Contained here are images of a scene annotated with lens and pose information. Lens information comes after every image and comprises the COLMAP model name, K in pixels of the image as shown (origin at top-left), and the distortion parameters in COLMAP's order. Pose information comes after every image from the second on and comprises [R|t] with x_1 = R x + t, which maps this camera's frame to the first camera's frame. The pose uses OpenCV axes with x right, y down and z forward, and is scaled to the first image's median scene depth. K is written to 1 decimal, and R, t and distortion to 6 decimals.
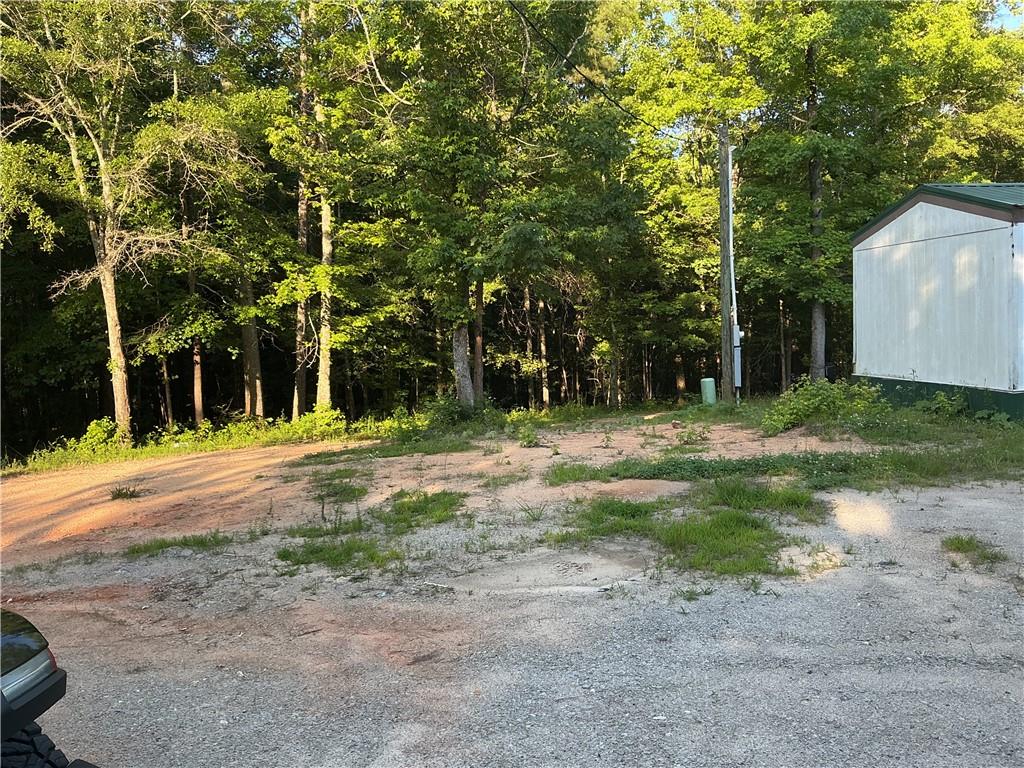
lens RADIAL K [[868.4, 0, 511.1], [0, 868.4, 386.7], [0, 0, 1]] dist [-0.004616, -0.003408]
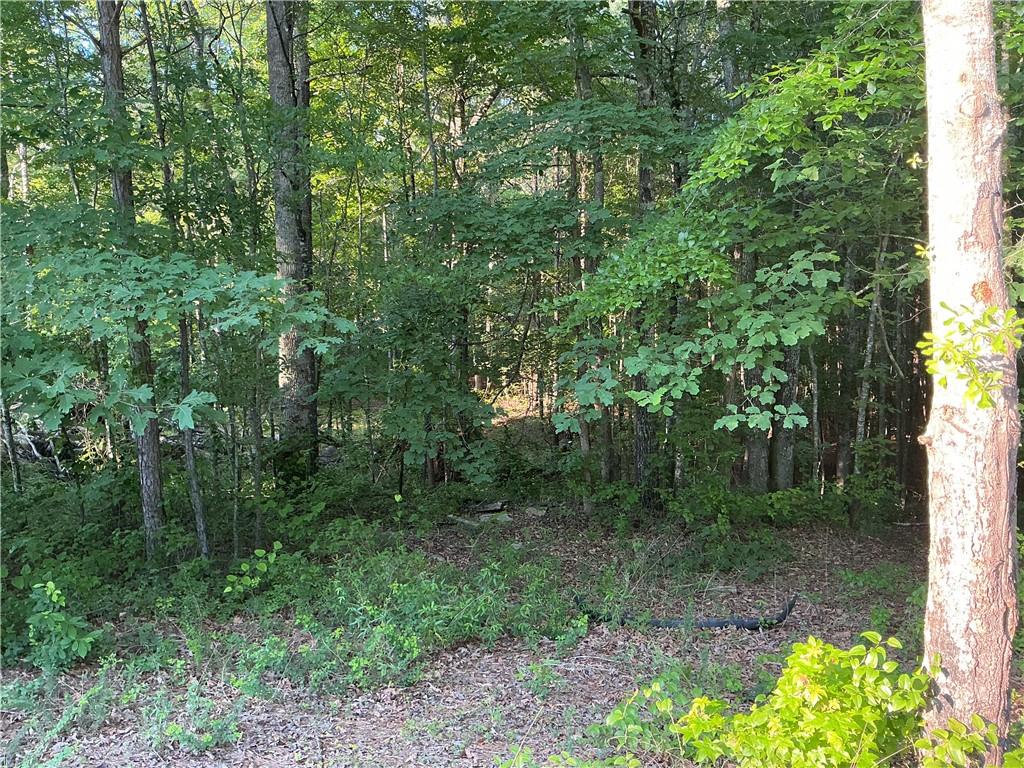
lens RADIAL K [[868.4, 0, 511.2], [0, 868.4, 385.1], [0, 0, 1]] dist [-0.004616, -0.003408]
pose [[0.755490, 0.070286, -0.651379, -0.371169], [-0.073325, 0.997053, 0.022541, -0.013324], [0.651044, 0.030733, 0.758417, 0.736548]]
